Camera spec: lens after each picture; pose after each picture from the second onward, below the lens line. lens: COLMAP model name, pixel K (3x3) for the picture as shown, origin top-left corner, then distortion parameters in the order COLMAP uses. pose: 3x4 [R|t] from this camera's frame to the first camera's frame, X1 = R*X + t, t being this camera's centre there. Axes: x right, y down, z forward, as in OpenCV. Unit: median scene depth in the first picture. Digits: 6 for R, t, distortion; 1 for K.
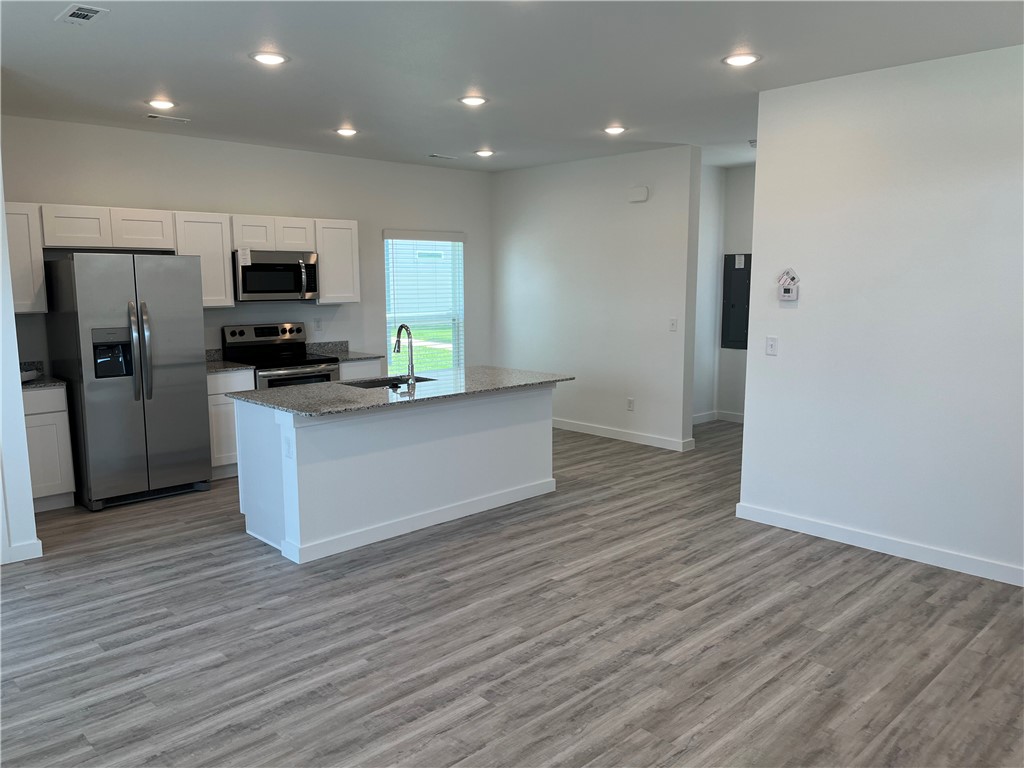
lens RADIAL K [[779.8, 0, 505.3], [0, 779.8, 384.7], [0, 0, 1]] dist [0.037302, -0.026446]
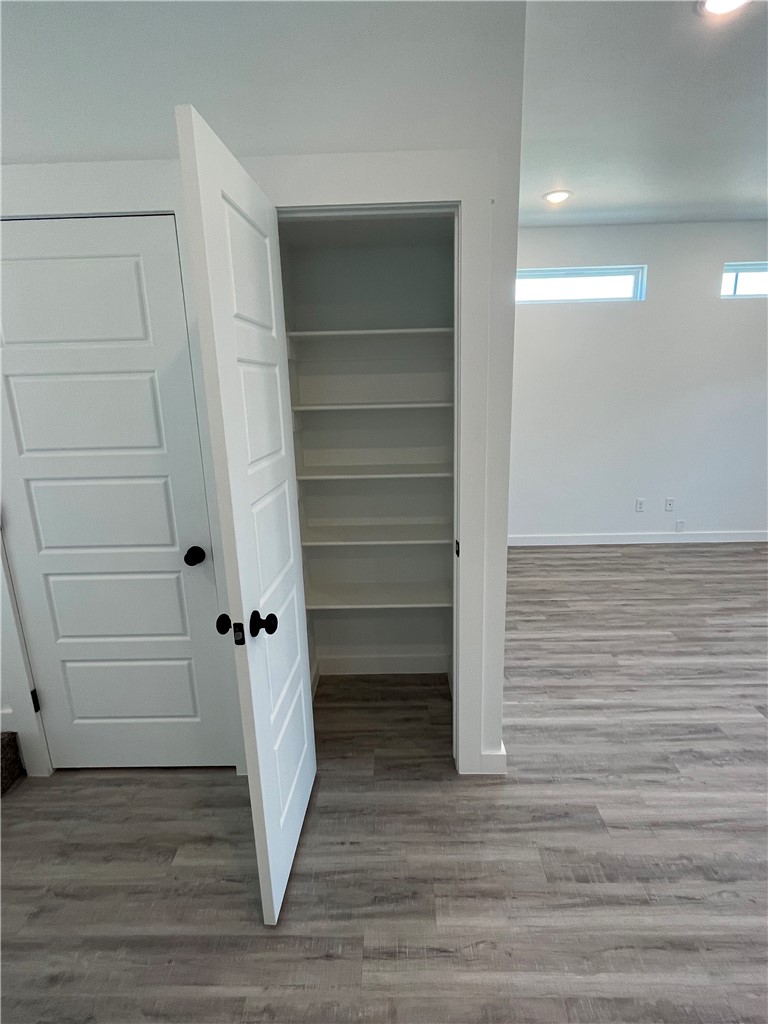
lens RADIAL K [[512.1, 0, 383.4], [0, 512.1, 508.3], [0, 0, 1]] dist [-0.004420, 0.001177]
pose [[-0.711408, -0.146670, 0.687304, 0.128271], [0.125105, 0.935929, 0.329219, -0.163681], [-0.691554, 0.320195, -0.647478, 1.294242]]
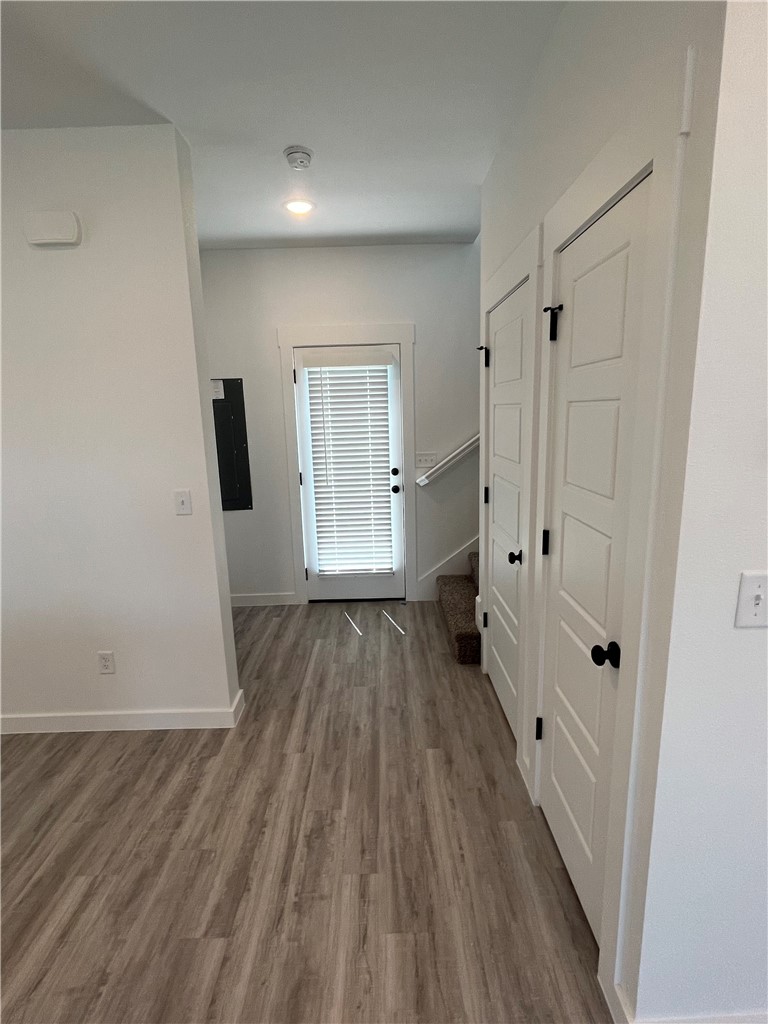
lens RADIAL K [[512.1, 0, 384.9], [0, 512.1, 510.1], [0, 0, 1]] dist [-0.004420, 0.001177]
pose [[0.684607, -0.157826, 0.711621, 0.093257], [0.128828, 0.987107, 0.094986, -0.122094], [-0.717437, 0.026649, 0.696113, 0.943321]]
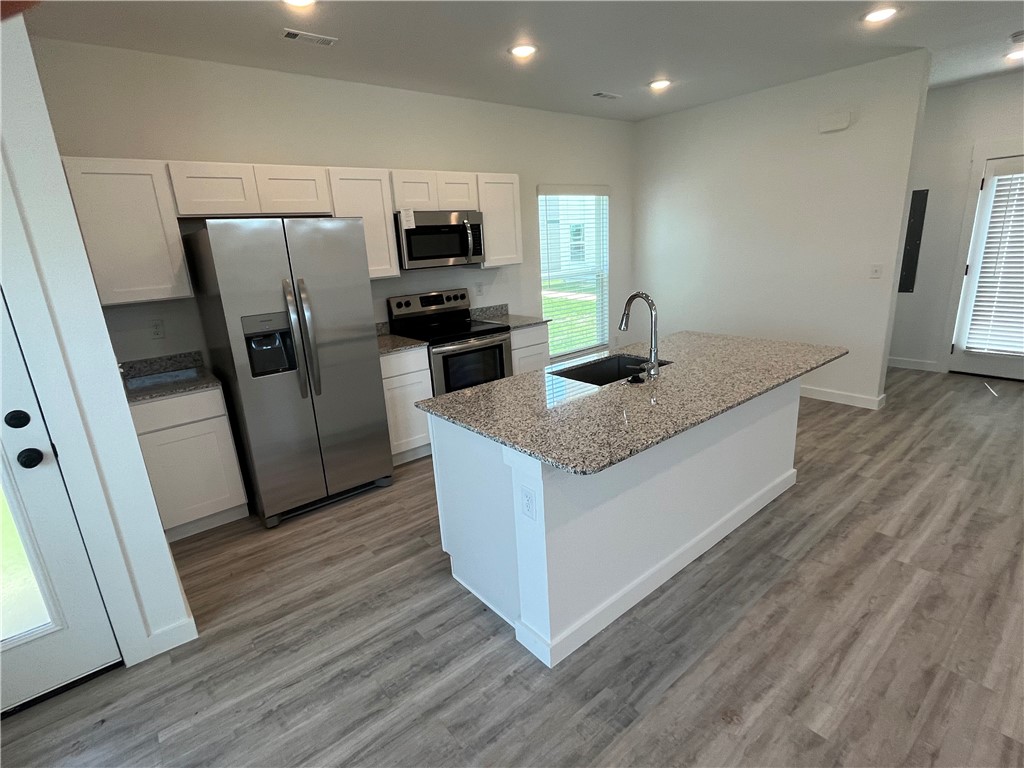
lens RADIAL K [[512.1, 0, 508.5], [0, 512.1, 381.4], [0, 0, 1]] dist [-0.004420, 0.001177]
pose [[0.995802, -0.031562, -0.085923, -0.221600], [0.042654, 0.990532, 0.130485, -0.064775], [0.080991, -0.133602, 0.987720, 0.520734]]
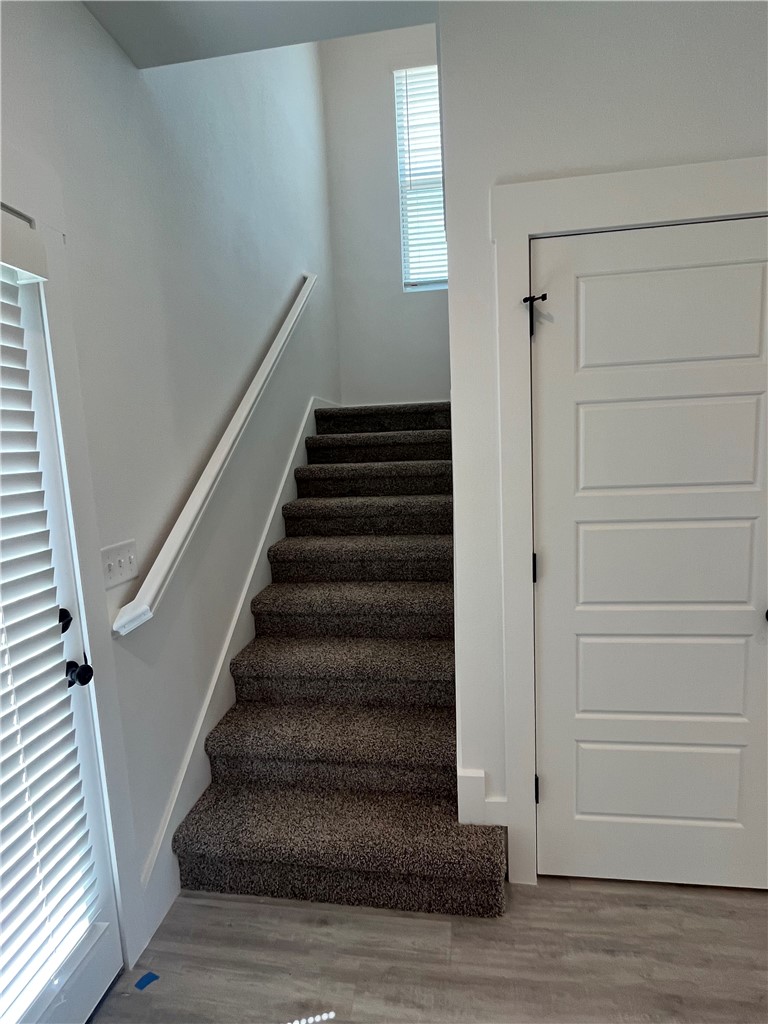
lens RADIAL K [[512.1, 0, 386.2], [0, 512.1, 508.8], [0, 0, 1]] dist [-0.004420, 0.001177]
pose [[-0.627301, -0.070348, 0.775593, 0.387759], [0.150238, 0.966272, 0.209156, -0.184606], [-0.764148, 0.247727, -0.595574, 1.496511]]
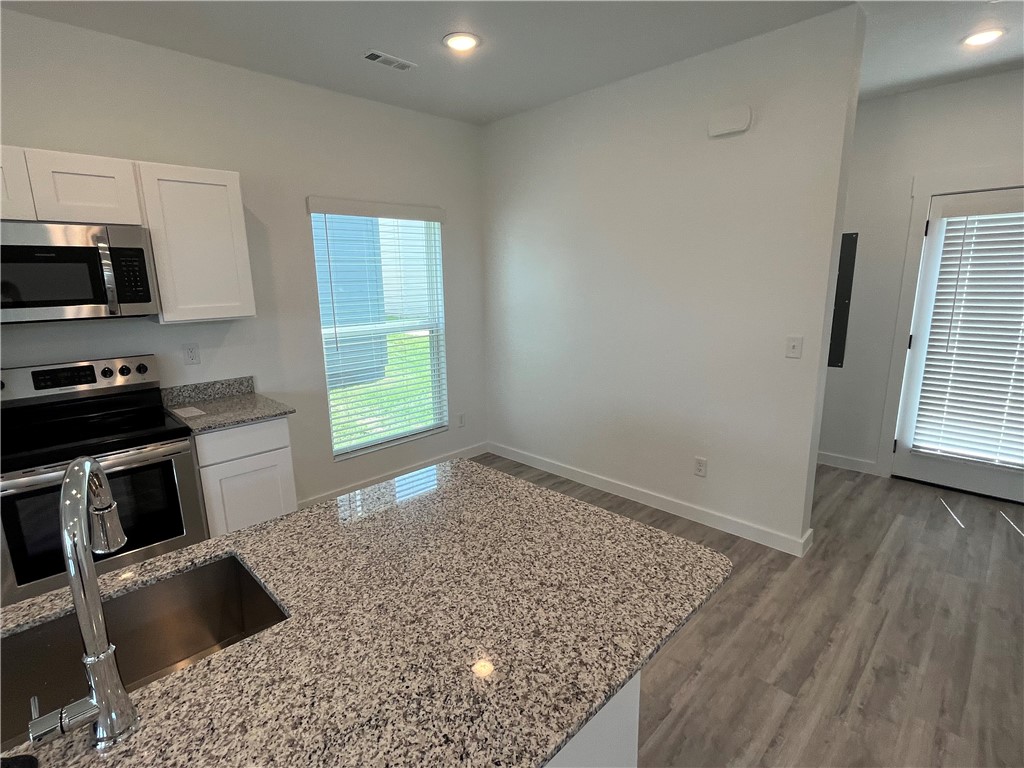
lens RADIAL K [[512.1, 0, 507.3], [0, 512.1, 383.1], [0, 0, 1]] dist [-0.004420, 0.001177]
pose [[0.999659, -0.018554, 0.018351, -0.007566], [0.017271, 0.997554, 0.067726, -0.112049], [-0.019562, -0.067386, 0.997535, 0.875058]]
